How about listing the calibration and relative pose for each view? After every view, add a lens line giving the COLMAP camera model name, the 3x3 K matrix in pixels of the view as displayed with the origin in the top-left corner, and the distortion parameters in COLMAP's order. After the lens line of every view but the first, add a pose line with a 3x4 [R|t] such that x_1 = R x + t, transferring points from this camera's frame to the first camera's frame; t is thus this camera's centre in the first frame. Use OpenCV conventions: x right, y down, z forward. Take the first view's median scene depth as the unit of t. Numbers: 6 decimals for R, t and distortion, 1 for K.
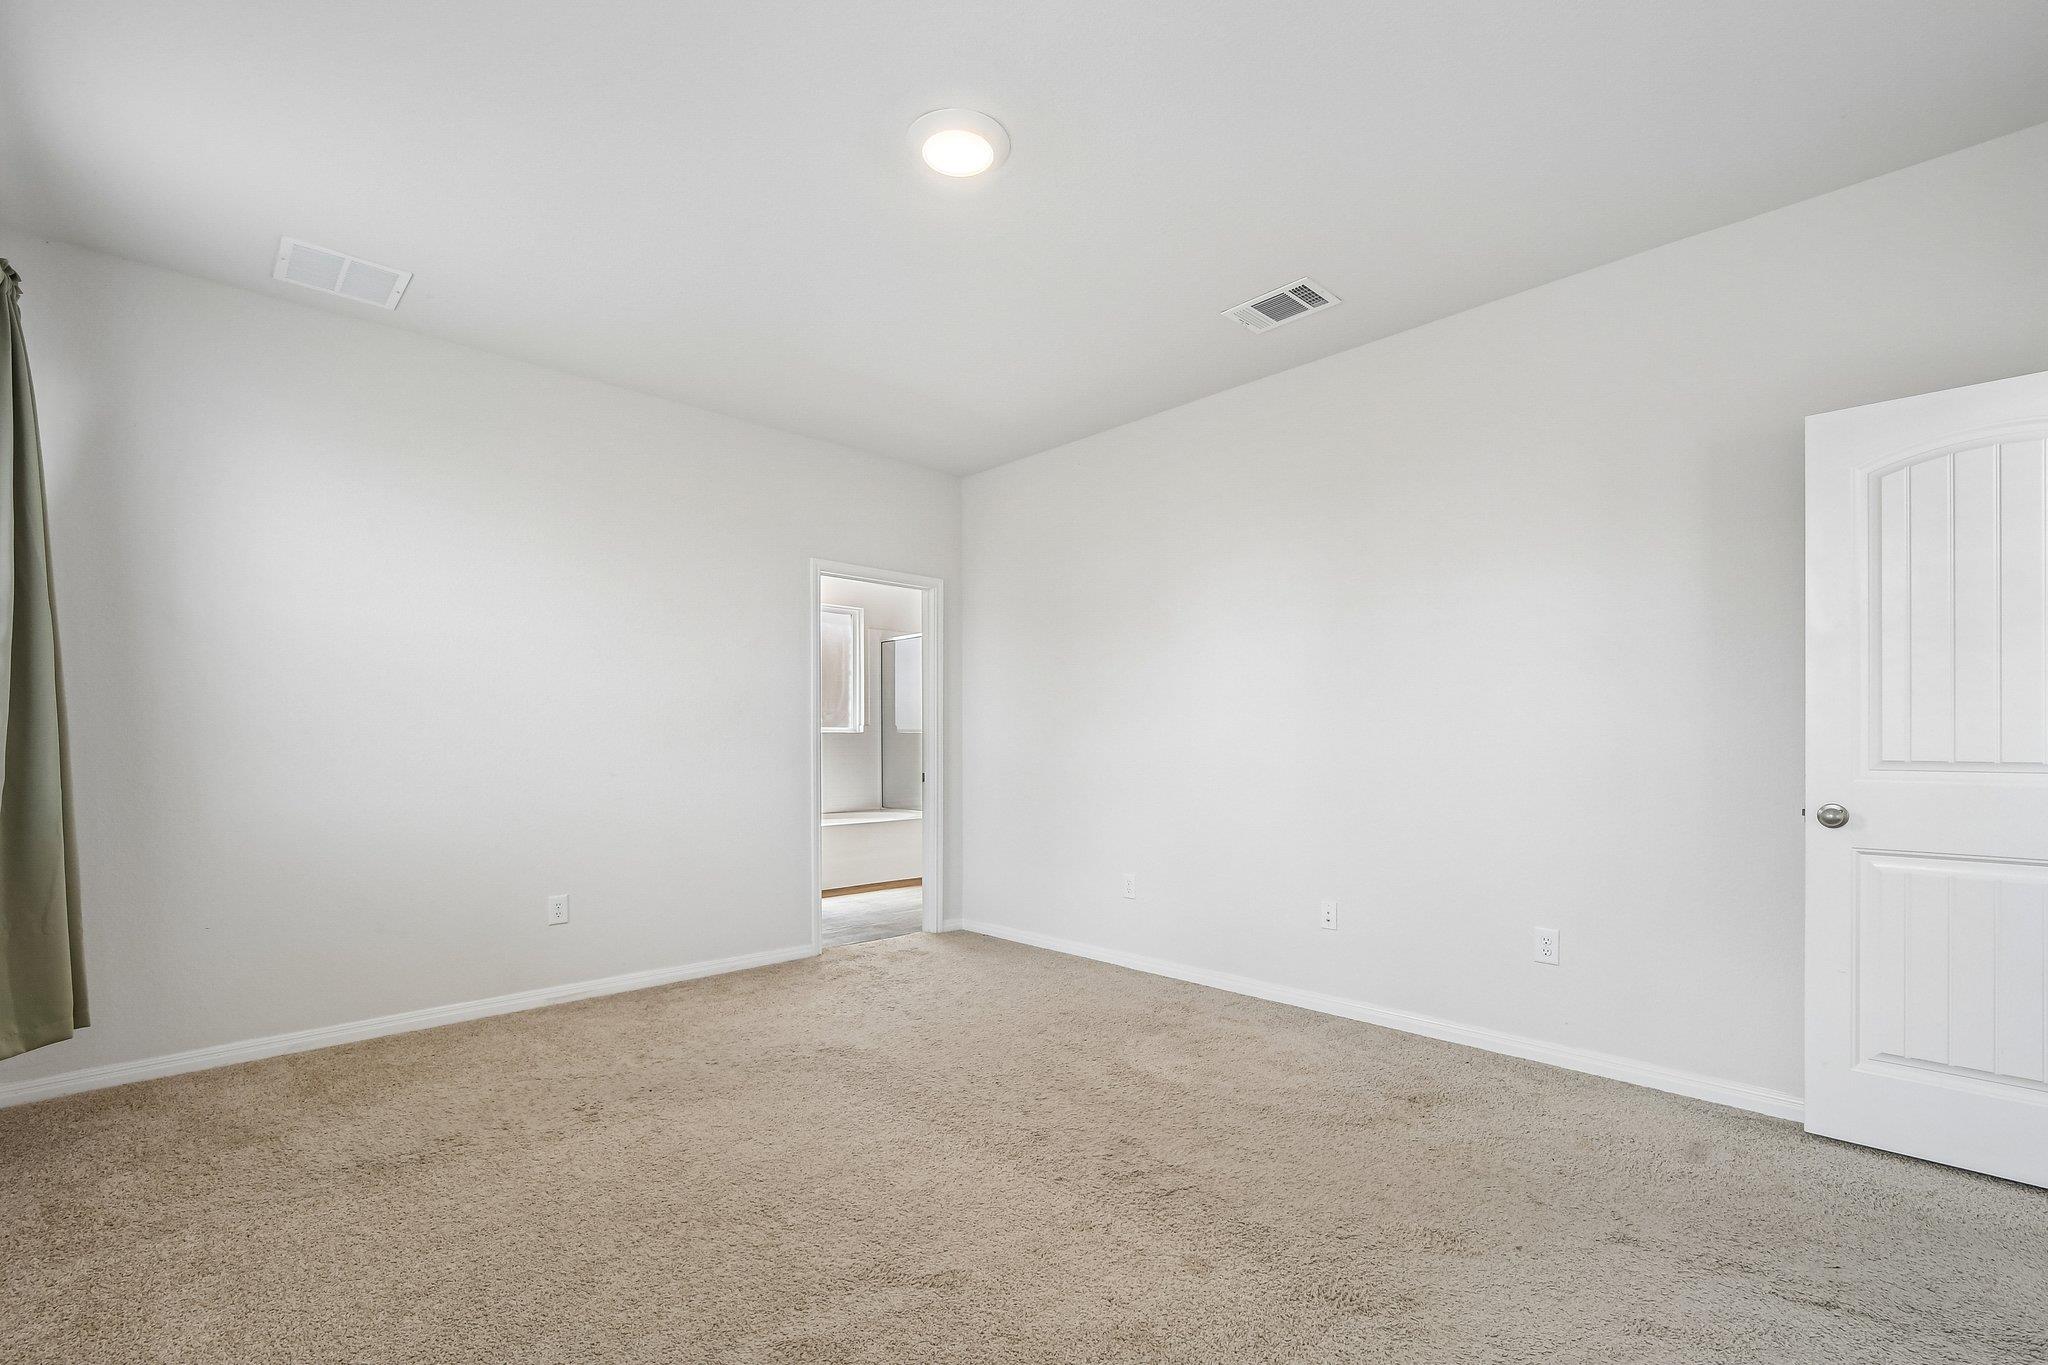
lens RADIAL K [[903.0, 0, 1023.3], [0, 903.0, 742.0], [0, 0, 1]] dist [0.000410, -0.000342]
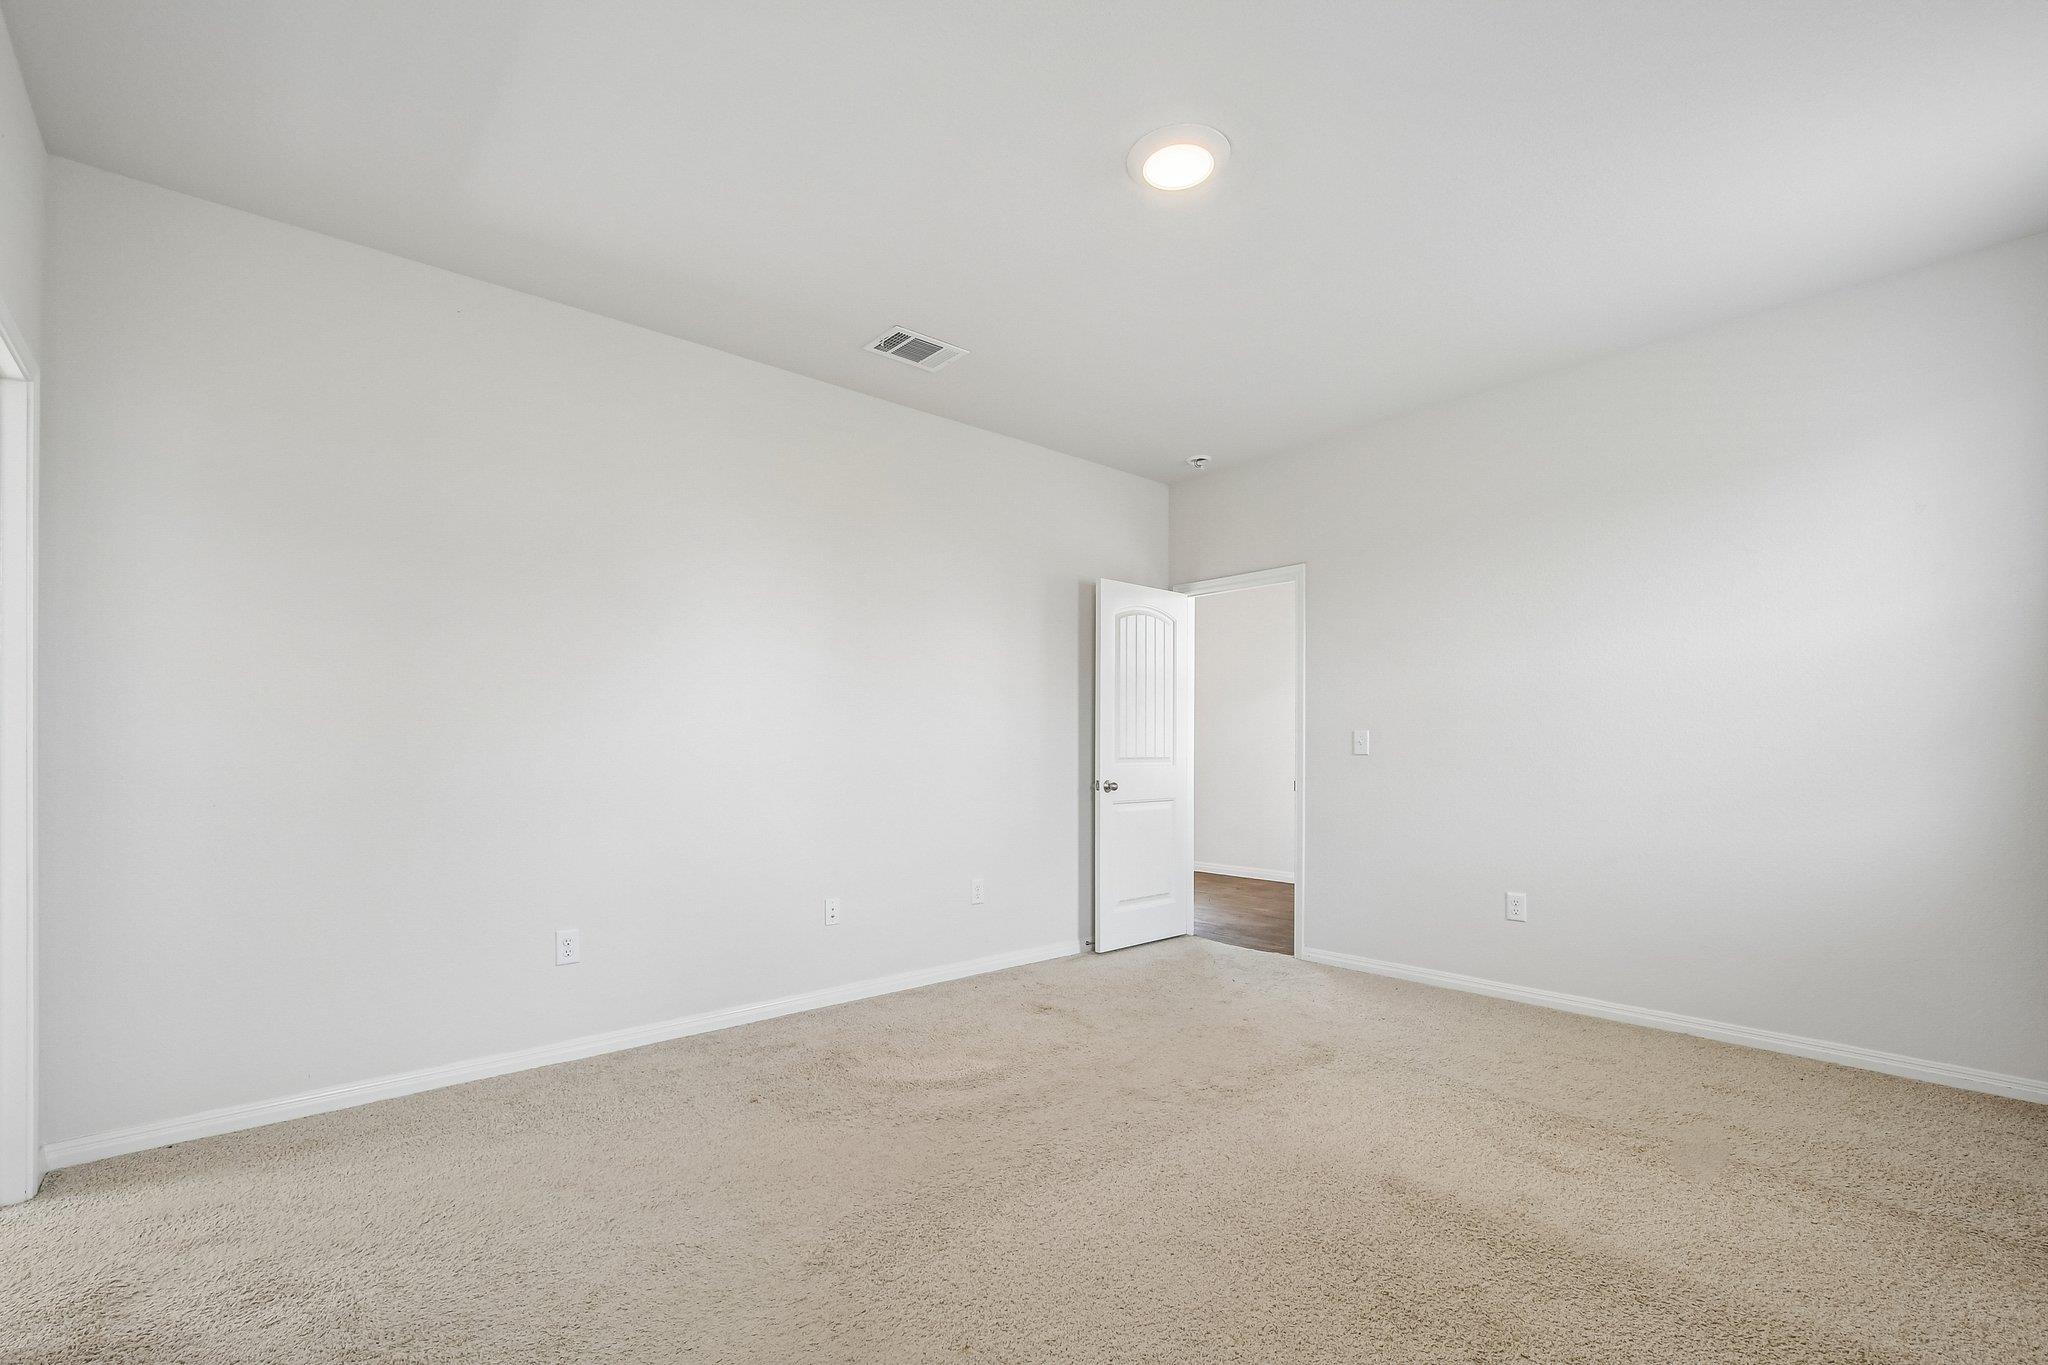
lens RADIAL K [[903.0, 0, 1023.3], [0, 903.0, 742.0], [0, 0, 1]] dist [0.000410, -0.000342]
pose [[0.042025, 0.009326, 0.999073, -0.790843], [-0.001429, 0.999956, -0.009274, 0.003091], [-0.999116, -0.001038, 0.042037, 0.816008]]
